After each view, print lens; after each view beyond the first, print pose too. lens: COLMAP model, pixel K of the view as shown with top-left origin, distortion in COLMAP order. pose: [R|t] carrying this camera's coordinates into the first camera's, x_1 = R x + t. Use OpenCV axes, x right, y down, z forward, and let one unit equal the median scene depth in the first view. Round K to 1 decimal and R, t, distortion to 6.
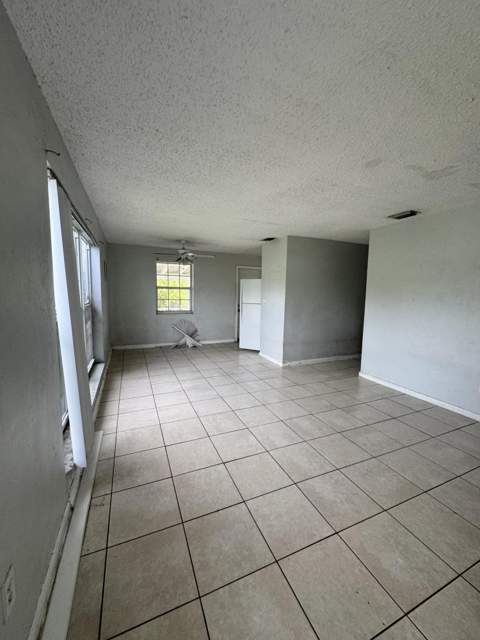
lens RADIAL K [[254.7, 0, 237.5], [0, 254.7, 320.6], [0, 0, 1]] dist [-0.002369, -0.000089]
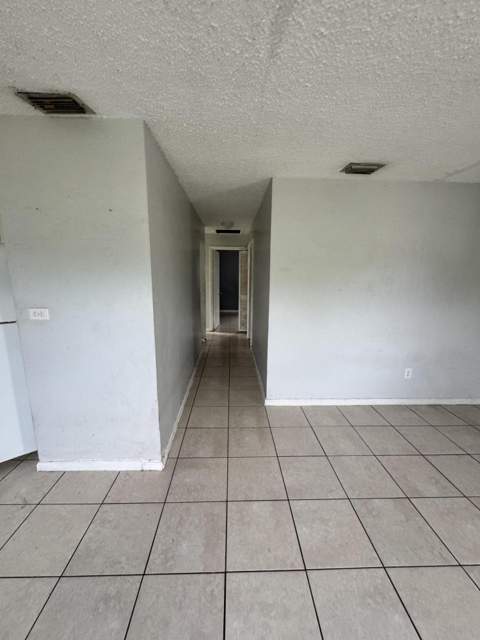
lens RADIAL K [[254.7, 0, 237.8], [0, 254.7, 318.5], [0, 0, 1]] dist [-0.002369, -0.000089]
pose [[0.385056, -0.174312, 0.906282, -0.144725], [0.111123, 0.983614, 0.141972, -0.134662], [-0.916179, 0.046042, 0.398116, 0.930702]]
